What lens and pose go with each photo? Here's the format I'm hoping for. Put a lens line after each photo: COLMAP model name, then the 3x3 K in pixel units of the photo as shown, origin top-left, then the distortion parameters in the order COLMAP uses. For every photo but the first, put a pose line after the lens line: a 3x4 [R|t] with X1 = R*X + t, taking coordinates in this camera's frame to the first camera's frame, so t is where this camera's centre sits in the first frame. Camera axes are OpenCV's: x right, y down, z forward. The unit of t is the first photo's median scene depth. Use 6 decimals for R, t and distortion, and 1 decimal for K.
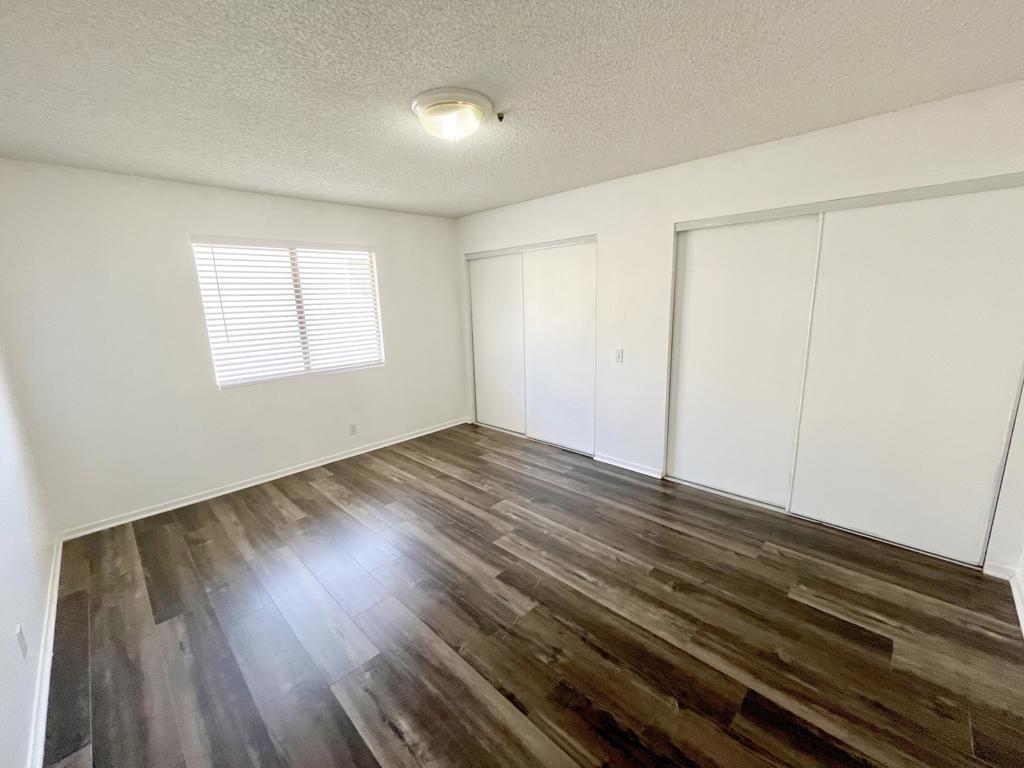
lens RADIAL K [[413.1, 0, 512.2], [0, 413.1, 383.0], [0, 0, 1]] dist [-0.004140, 0.000580]
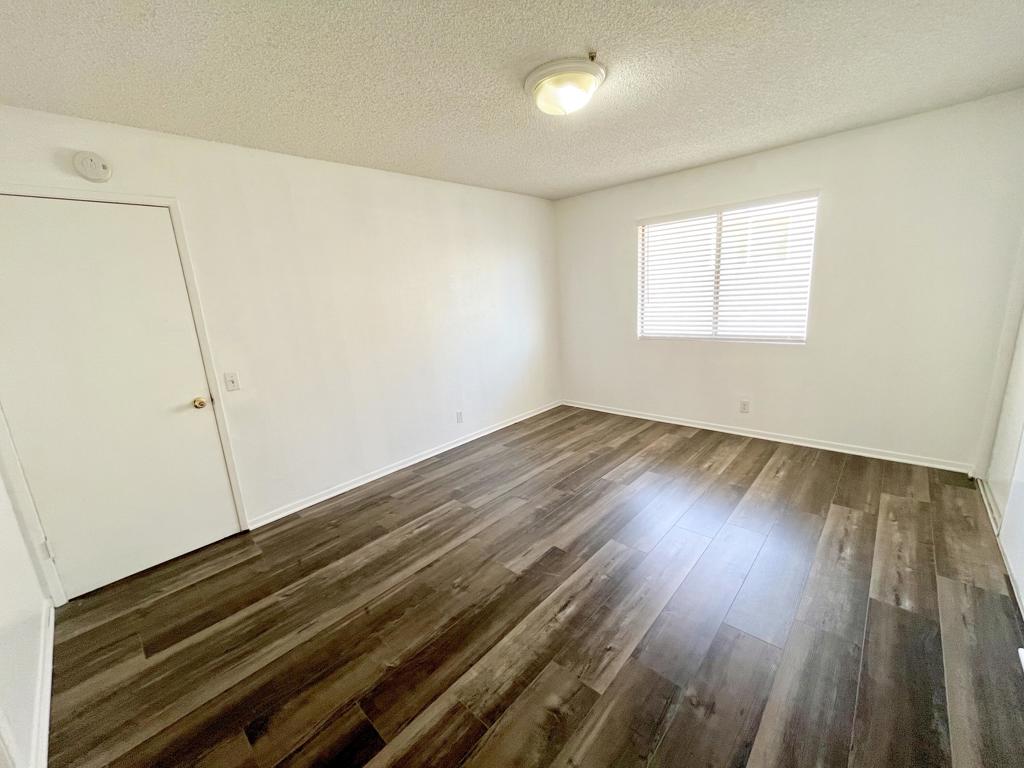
lens RADIAL K [[413.1, 0, 510.2], [0, 413.1, 383.0], [0, 0, 1]] dist [-0.004140, 0.000580]
pose [[0.025698, 0.245653, -0.969017, 0.634367], [-0.137412, 0.961004, 0.239978, -0.116899], [0.990181, 0.126987, 0.058451, 0.571707]]
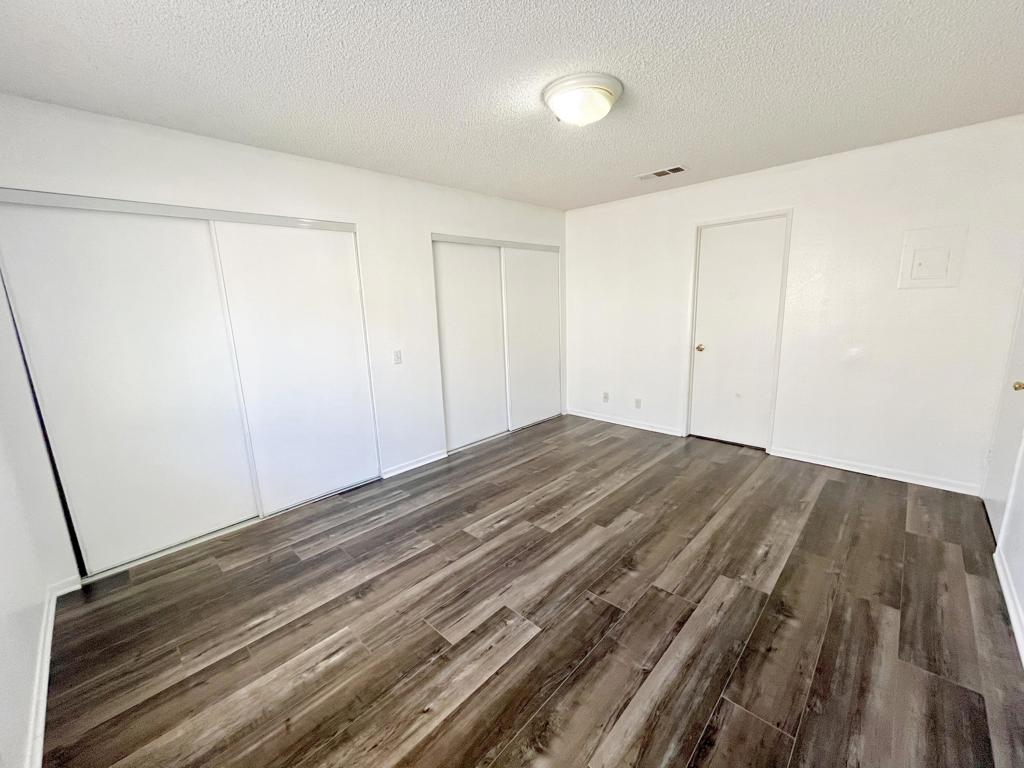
lens RADIAL K [[413.1, 0, 508.2], [0, 413.1, 385.4], [0, 0, 1]] dist [-0.004140, 0.000580]
pose [[-0.000059, -0.172198, 0.985062, -0.807341], [0.235129, 0.957443, 0.167384, -0.117568], [-0.971964, 0.231627, 0.040432, 0.825842]]
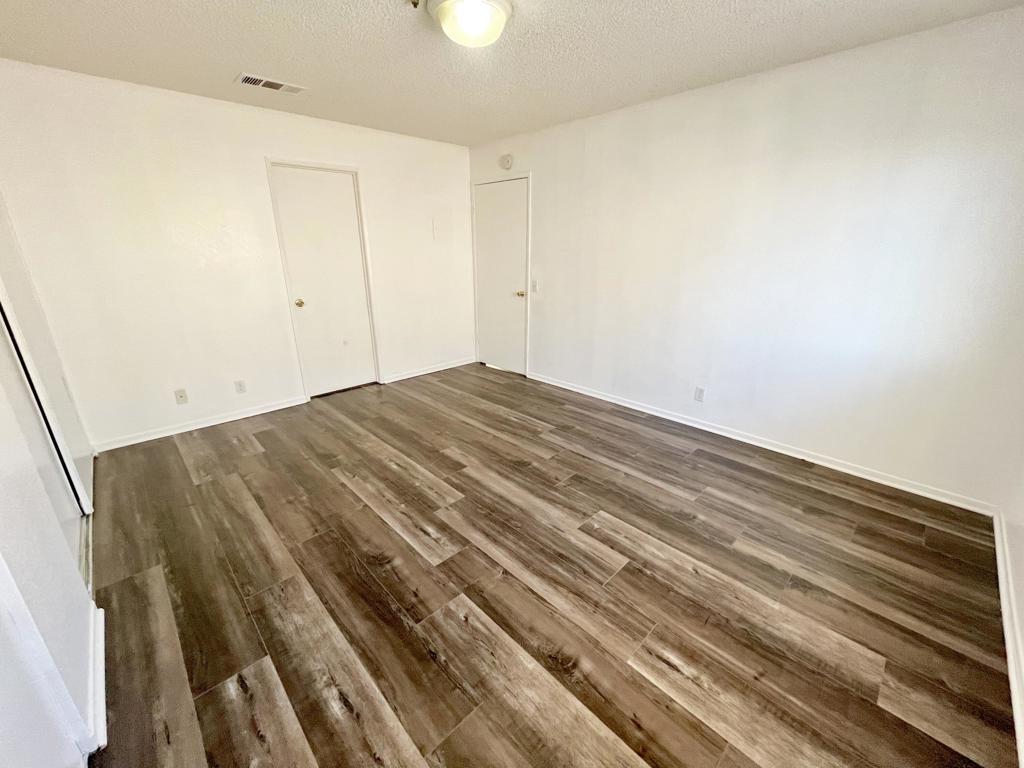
lens RADIAL K [[413.1, 0, 513.7], [0, 413.1, 385.9], [0, 0, 1]] dist [-0.004140, 0.000580]
pose [[-0.999263, 0.021622, 0.031721, -0.162197], [0.034689, 0.862509, 0.504851, -0.249152], [-0.016443, 0.505579, -0.862623, 1.412848]]
